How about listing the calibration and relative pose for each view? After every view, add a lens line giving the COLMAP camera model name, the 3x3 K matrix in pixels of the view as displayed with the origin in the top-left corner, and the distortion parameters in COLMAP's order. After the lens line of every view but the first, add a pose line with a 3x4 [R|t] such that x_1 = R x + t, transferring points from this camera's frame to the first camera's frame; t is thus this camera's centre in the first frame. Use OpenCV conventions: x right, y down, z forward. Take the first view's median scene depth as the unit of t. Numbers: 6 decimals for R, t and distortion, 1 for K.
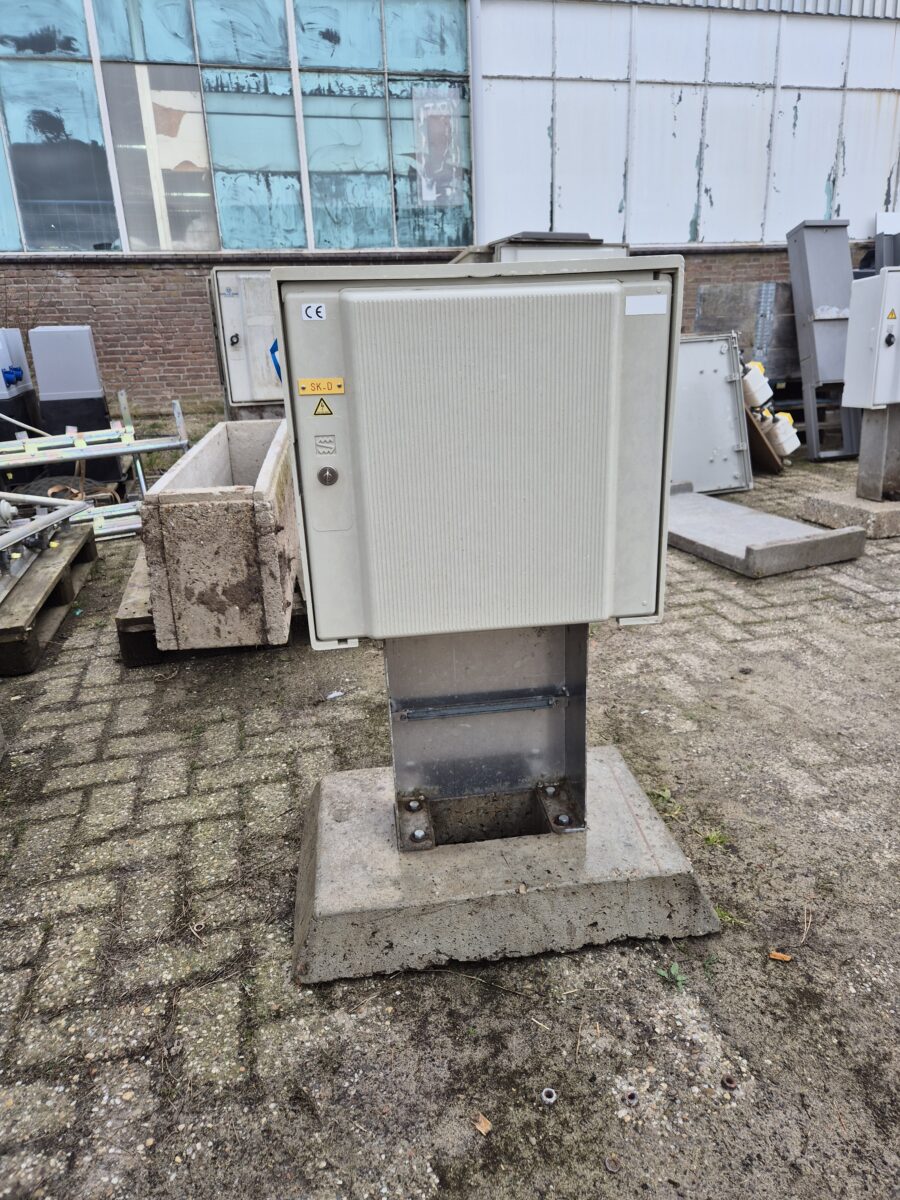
lens RADIAL K [[806.4, 0, 457.8], [0, 806.4, 582.1], [0, 0, 1]] dist [0.056169, -0.042159]
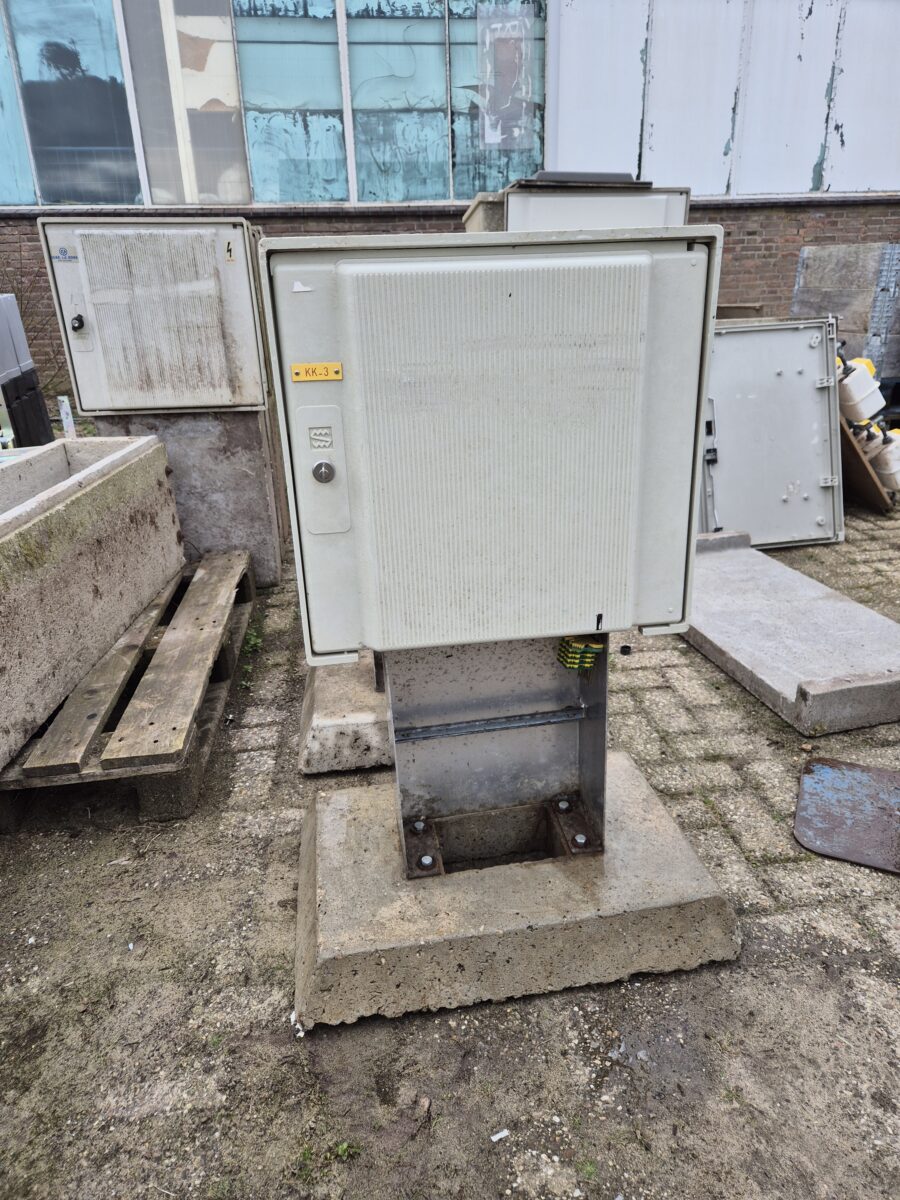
lens RADIAL K [[806.4, 0, 454.9], [0, 806.4, 596.0], [0, 0, 1]] dist [0.056169, -0.042159]
pose [[0.990754, 0.057477, -0.122892, 0.060565], [-0.050265, 0.996871, 0.061003, -0.048296], [0.126014, -0.054262, 0.990543, 0.128365]]
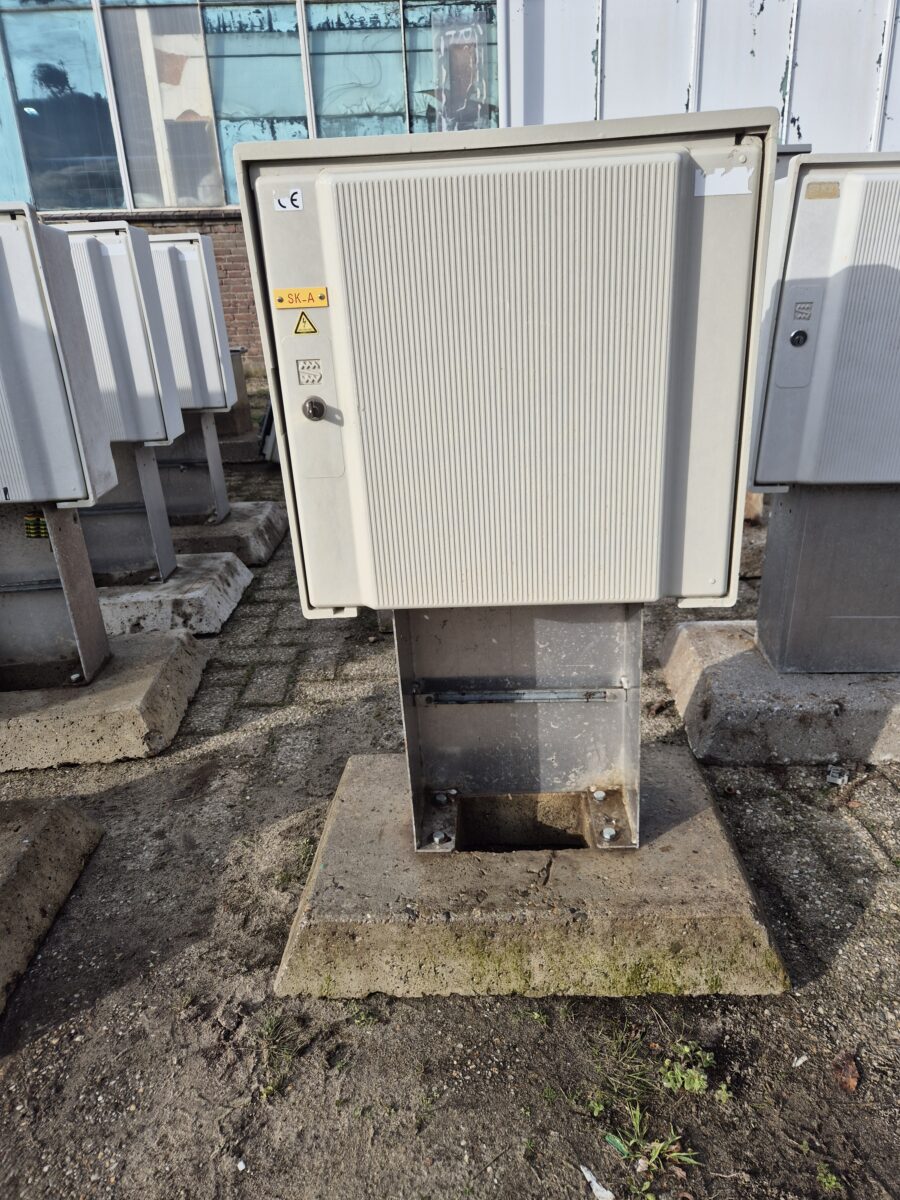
lens RADIAL K [[802.6, 0, 464.8], [0, 802.6, 594.8], [0, 0, 1]] dist [0.067727, -0.057711]
pose [[0.977406, 0.073236, -0.198280, 0.204050], [-0.061564, 0.996023, 0.064411, -0.033385], [0.202208, -0.050748, 0.978027, 0.103631]]
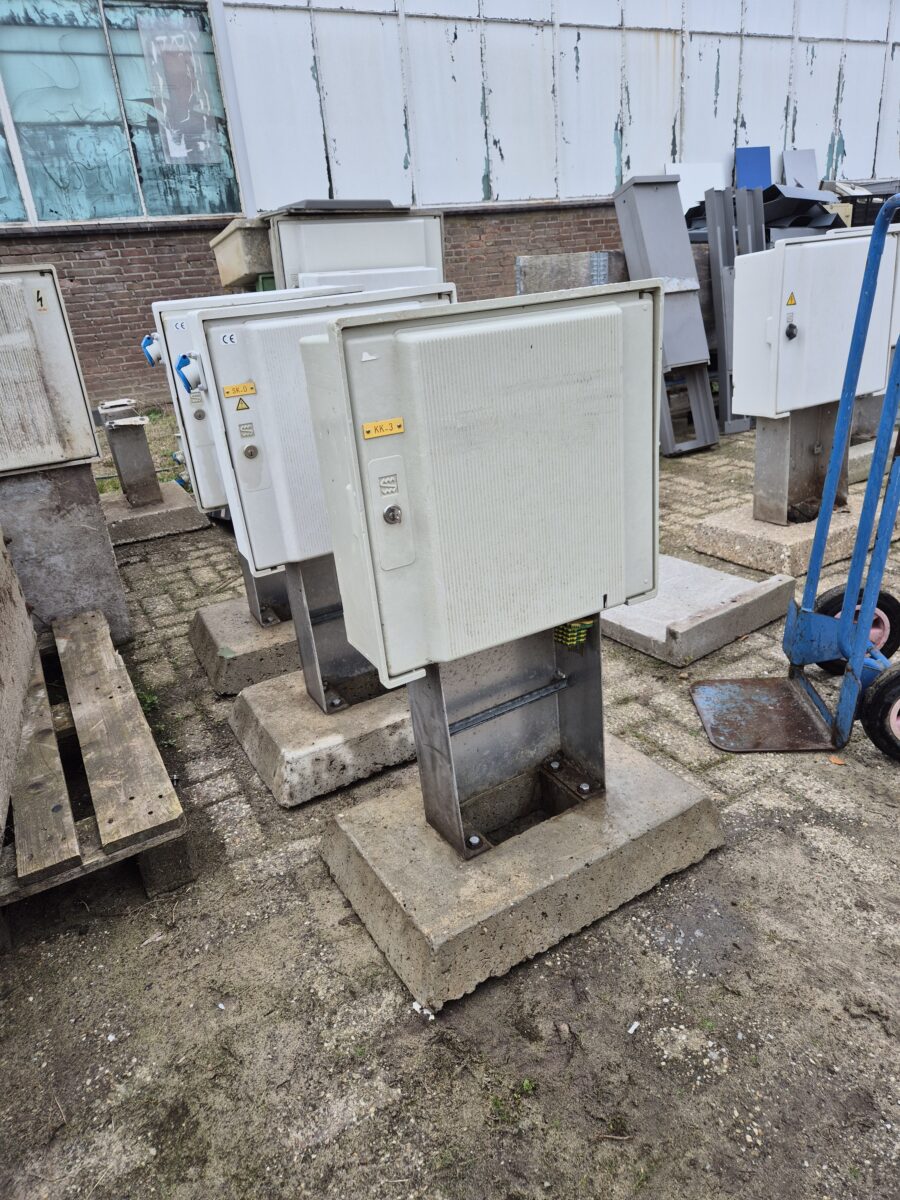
lens RADIAL K [[806.4, 0, 455.4], [0, 806.4, 596.1], [0, 0, 1]] dist [0.056169, -0.042159]
pose [[0.968946, -0.132545, 0.208748, 0.004493], [0.120273, 0.990236, 0.070484, -0.053195], [-0.216052, -0.043188, 0.975426, 0.111132]]
